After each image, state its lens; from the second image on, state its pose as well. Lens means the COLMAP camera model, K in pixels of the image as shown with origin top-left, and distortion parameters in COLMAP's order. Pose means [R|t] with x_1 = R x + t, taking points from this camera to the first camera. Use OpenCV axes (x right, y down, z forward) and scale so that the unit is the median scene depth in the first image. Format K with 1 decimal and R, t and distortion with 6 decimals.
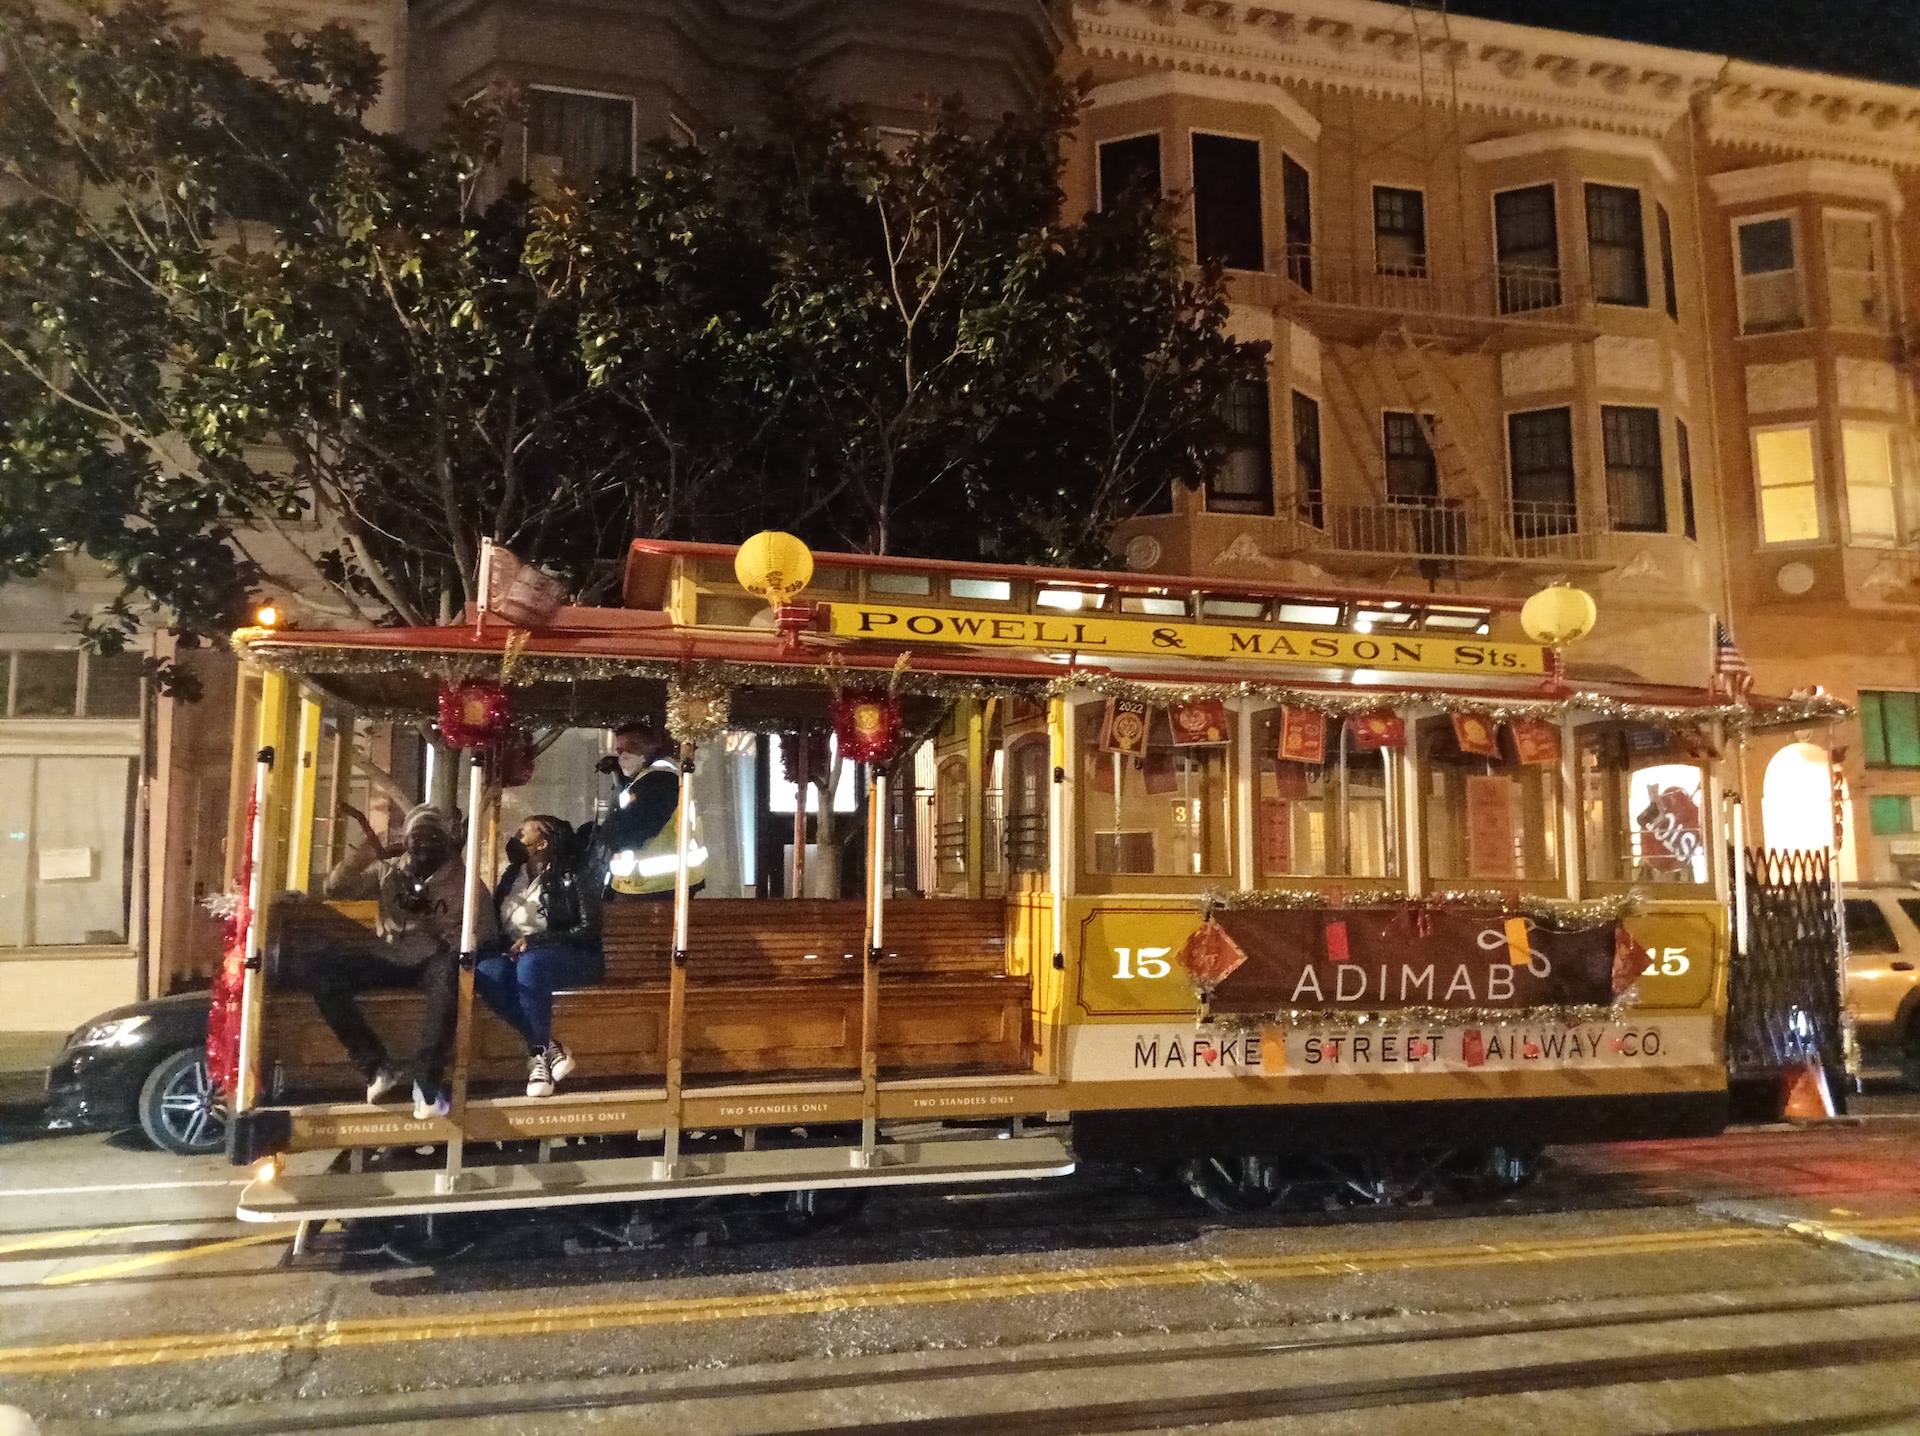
lens RADIAL K [[1499.6, 0, 960.9], [0, 1499.6, 679.7], [0, 0, 1]] dist [0.012742, 0.000706]
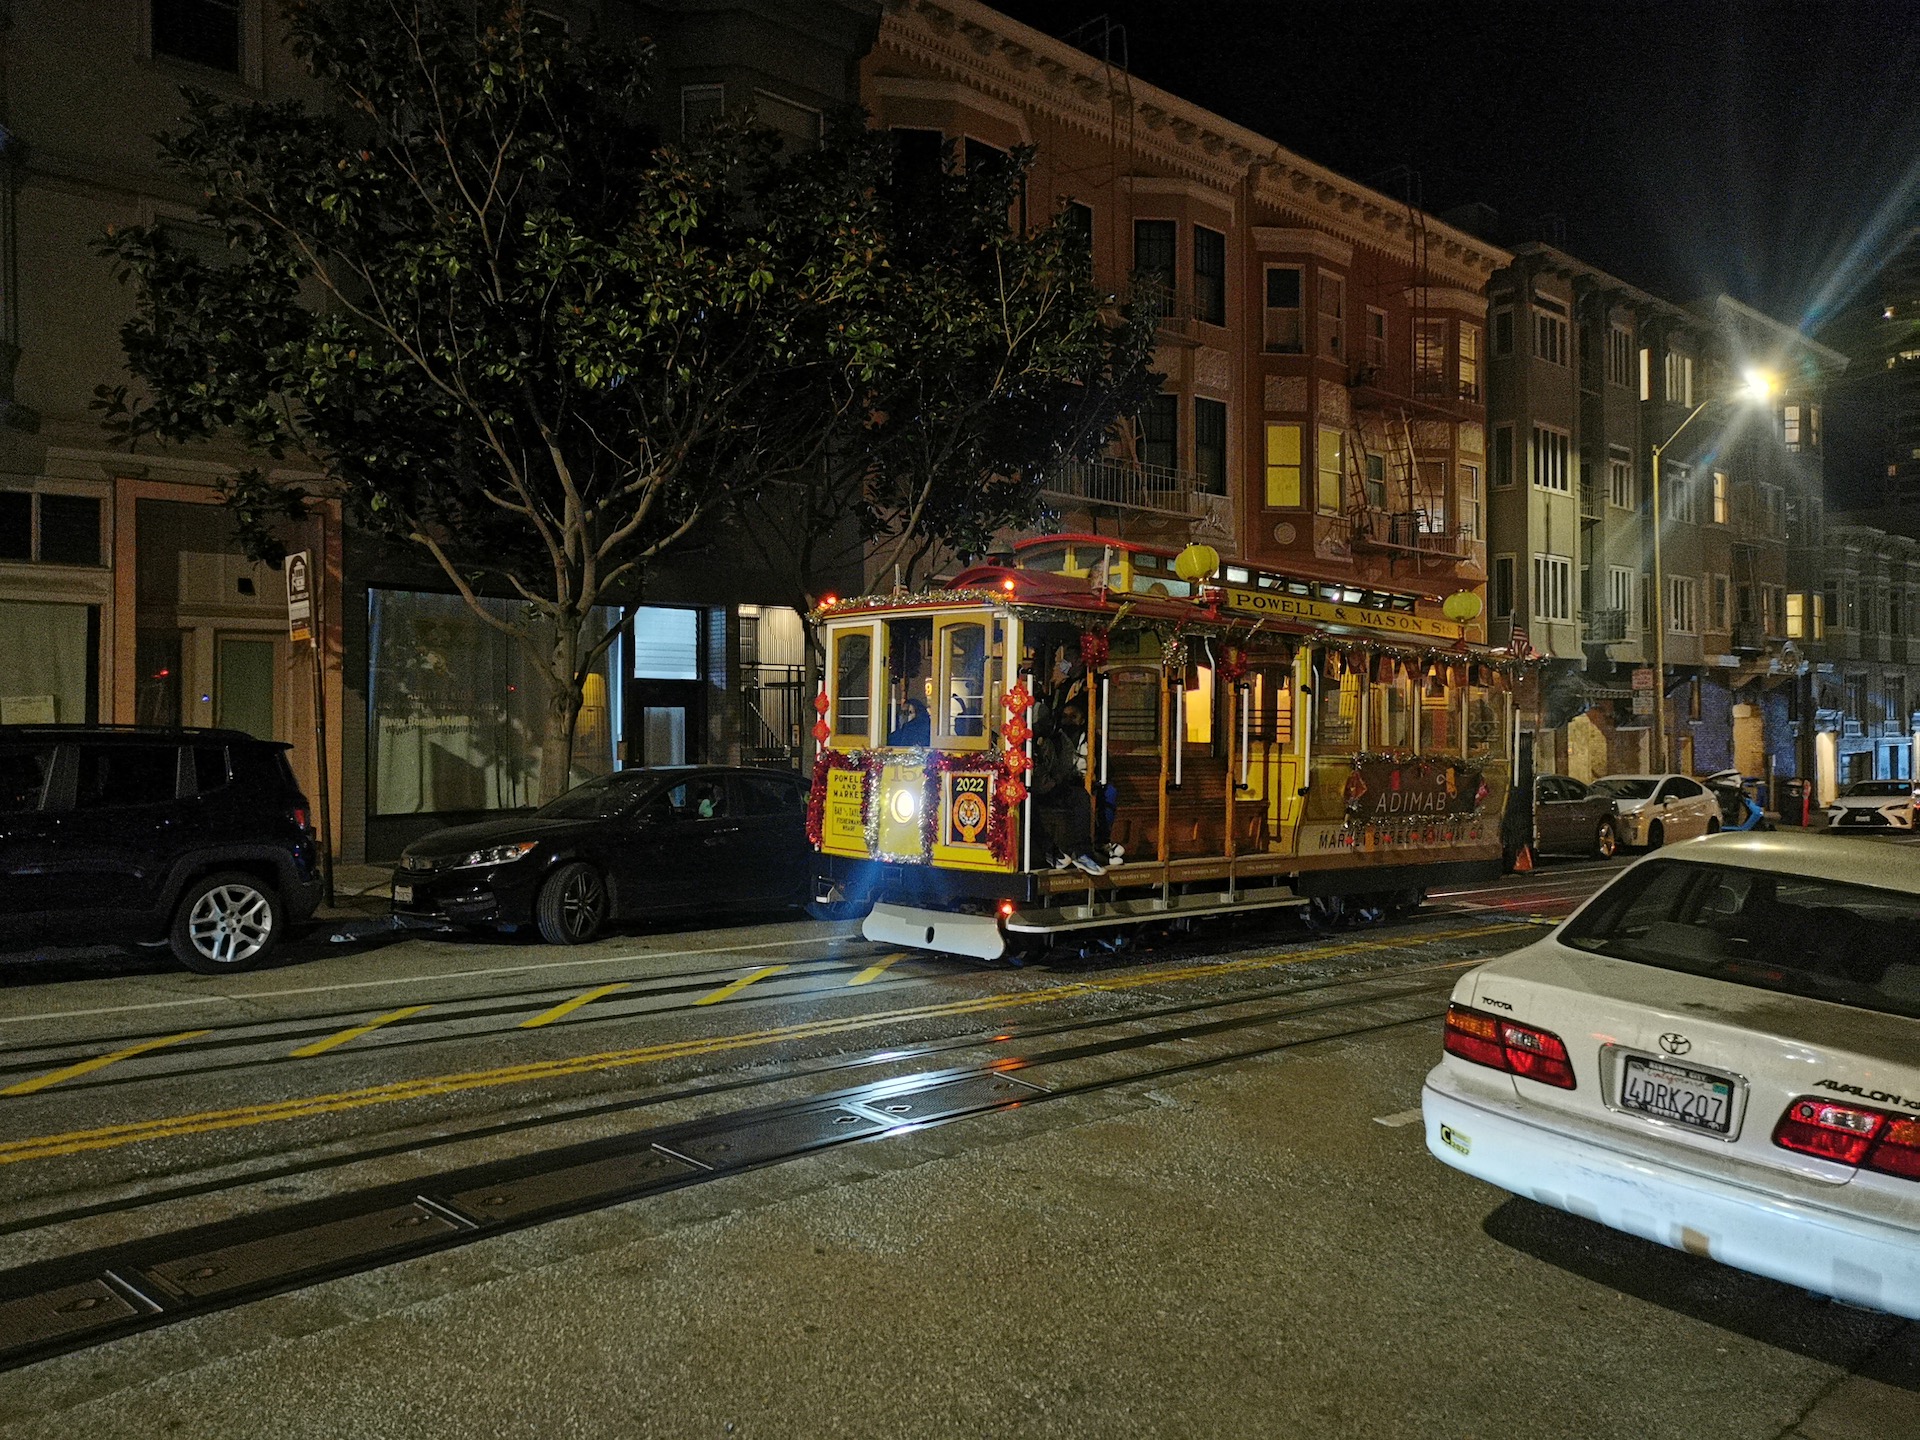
lens RADIAL K [[1507.9, 0, 960.0], [0, 1507.9, 720.0], [0, 0, 1]] dist [0.005208, -0.000120]
pose [[0.884702, 0.020609, 0.465702, -0.393748], [-0.078735, 0.991275, 0.105708, -0.020142], [-0.459460, -0.130187, 0.878606, -0.139603]]
